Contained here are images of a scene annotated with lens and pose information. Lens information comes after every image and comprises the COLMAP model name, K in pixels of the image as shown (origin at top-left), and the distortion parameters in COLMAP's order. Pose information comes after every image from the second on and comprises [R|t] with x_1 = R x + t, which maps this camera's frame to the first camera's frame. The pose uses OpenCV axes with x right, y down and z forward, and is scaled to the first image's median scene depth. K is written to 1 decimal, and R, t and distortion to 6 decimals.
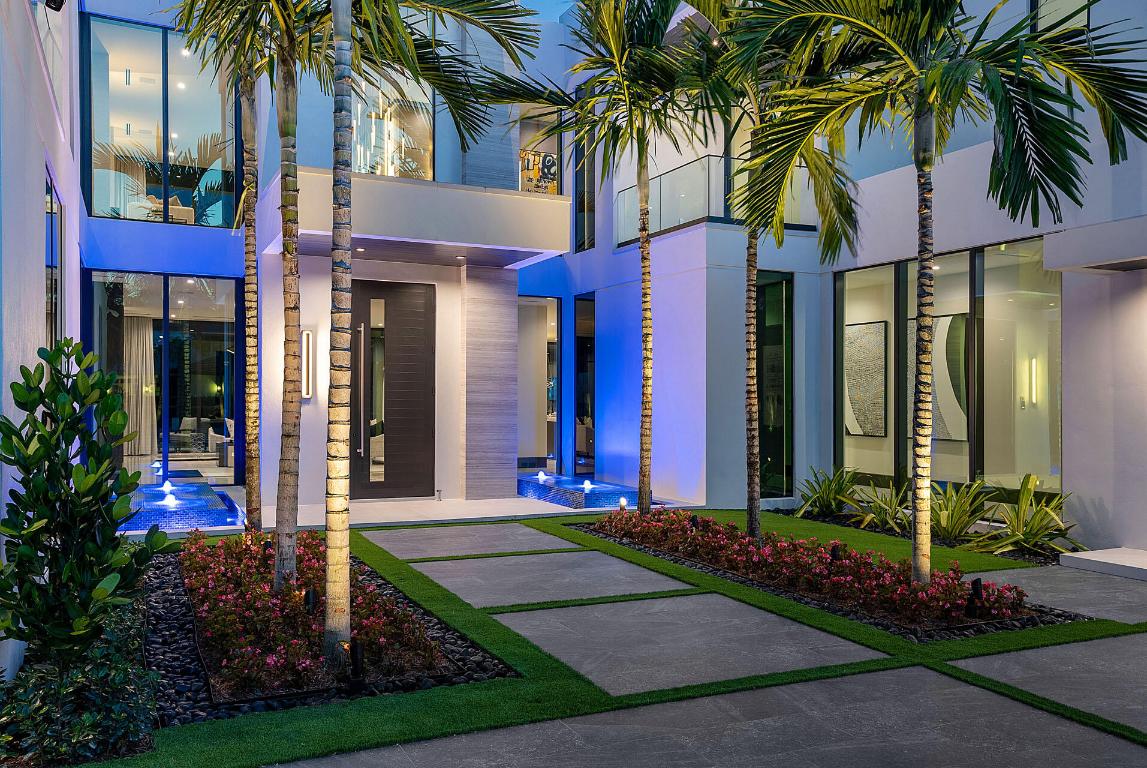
lens RADIAL K [[950.2, 0, 573.5], [0, 950.2, 384.0], [0, 0, 1]] dist [0.004543, 0.001610]
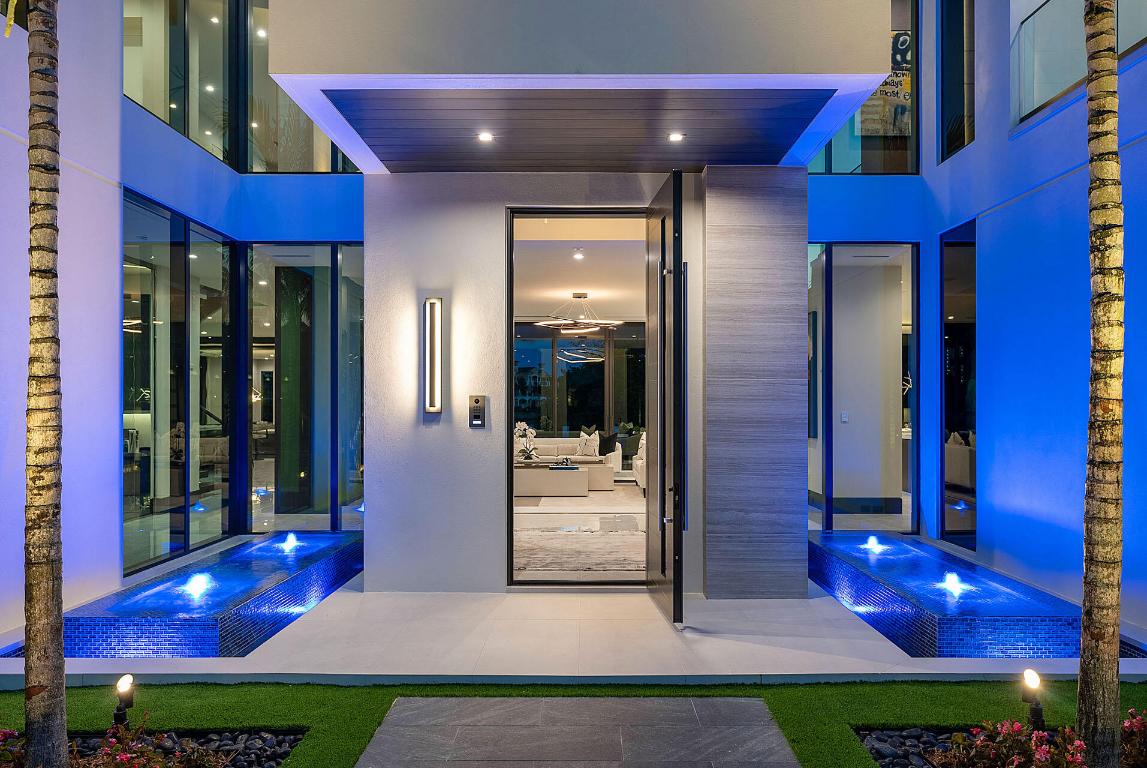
lens RADIAL K [[874.4, 0, 577.5], [0, 874.4, 404.4], [0, 0, 1]] dist [0.001340, 0.003638]
pose [[0.907910, -0.008624, -0.419076, 0.029269], [0.014650, 0.999830, 0.011162, 0.004810], [0.418909, -0.016274, 0.907883, 0.512947]]
